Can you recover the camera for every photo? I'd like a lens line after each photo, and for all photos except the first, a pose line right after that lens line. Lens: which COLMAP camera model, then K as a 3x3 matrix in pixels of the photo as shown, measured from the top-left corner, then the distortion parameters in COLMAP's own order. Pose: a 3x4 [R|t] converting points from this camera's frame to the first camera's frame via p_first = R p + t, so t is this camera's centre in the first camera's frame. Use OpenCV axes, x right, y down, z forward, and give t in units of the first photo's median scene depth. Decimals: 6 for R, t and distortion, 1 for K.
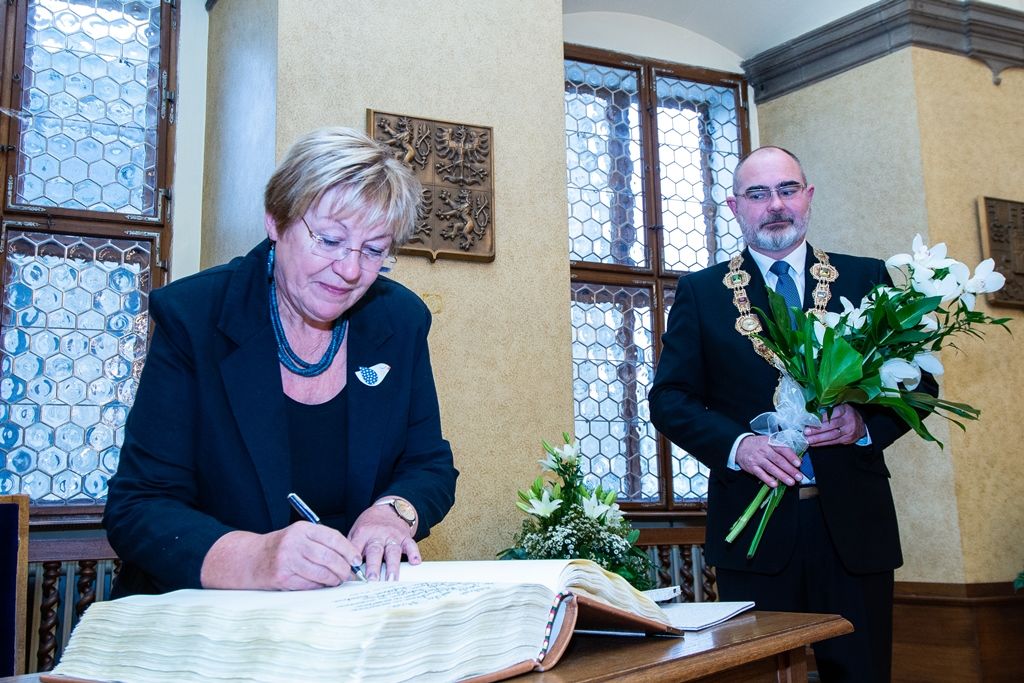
lens RADIAL K [[995.2, 0, 516.2], [0, 995.2, 340.7], [0, 0, 1]] dist [0.061967, -0.057100]
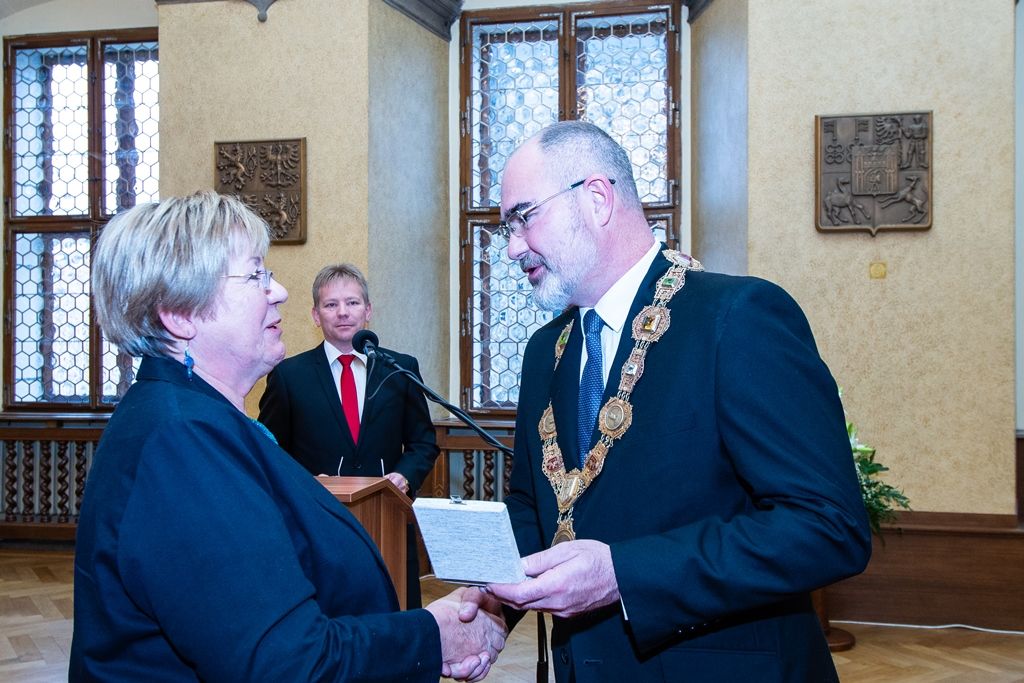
lens RADIAL K [[986.7, 0, 514.8], [0, 986.7, 338.9], [0, 0, 1]] dist [0.072520, -0.086860]
pose [[0.829610, 0.013440, -0.558182, 0.882177], [0.084412, 0.985200, 0.149182, -0.117384], [0.551926, -0.170880, 0.816197, 0.039561]]
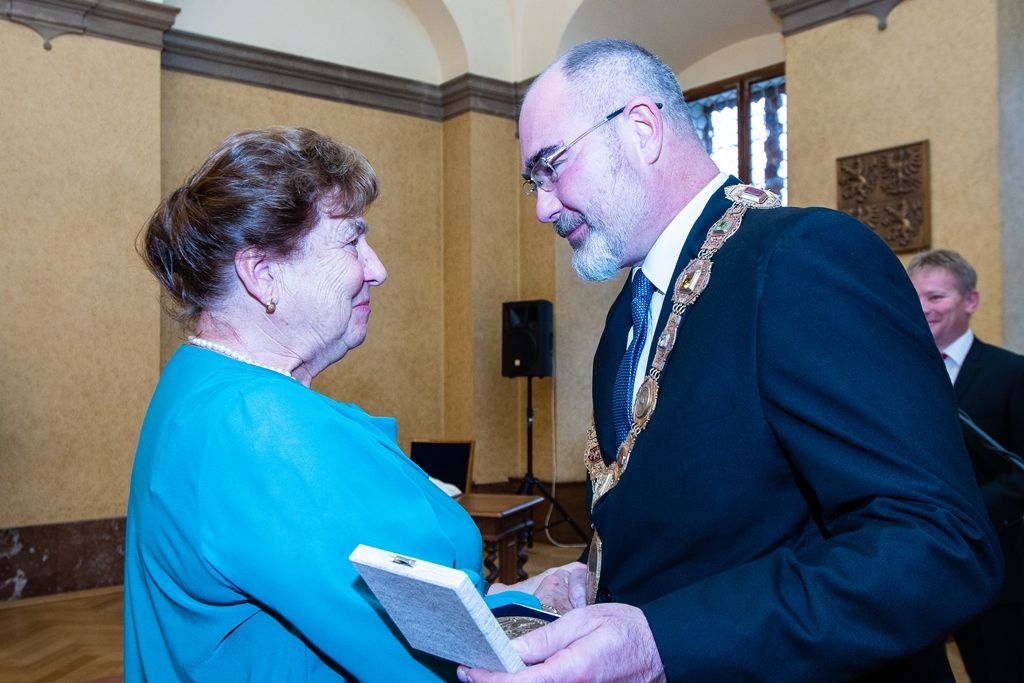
lens RADIAL K [[986.7, 0, 514.8], [0, 986.7, 338.9], [0, 0, 1]] dist [0.072520, -0.086860]
pose [[0.282452, -0.017793, -0.959116, 0.966570], [0.171206, 0.984711, 0.032151, -0.090923], [0.943880, -0.173287, 0.281180, 0.108900]]
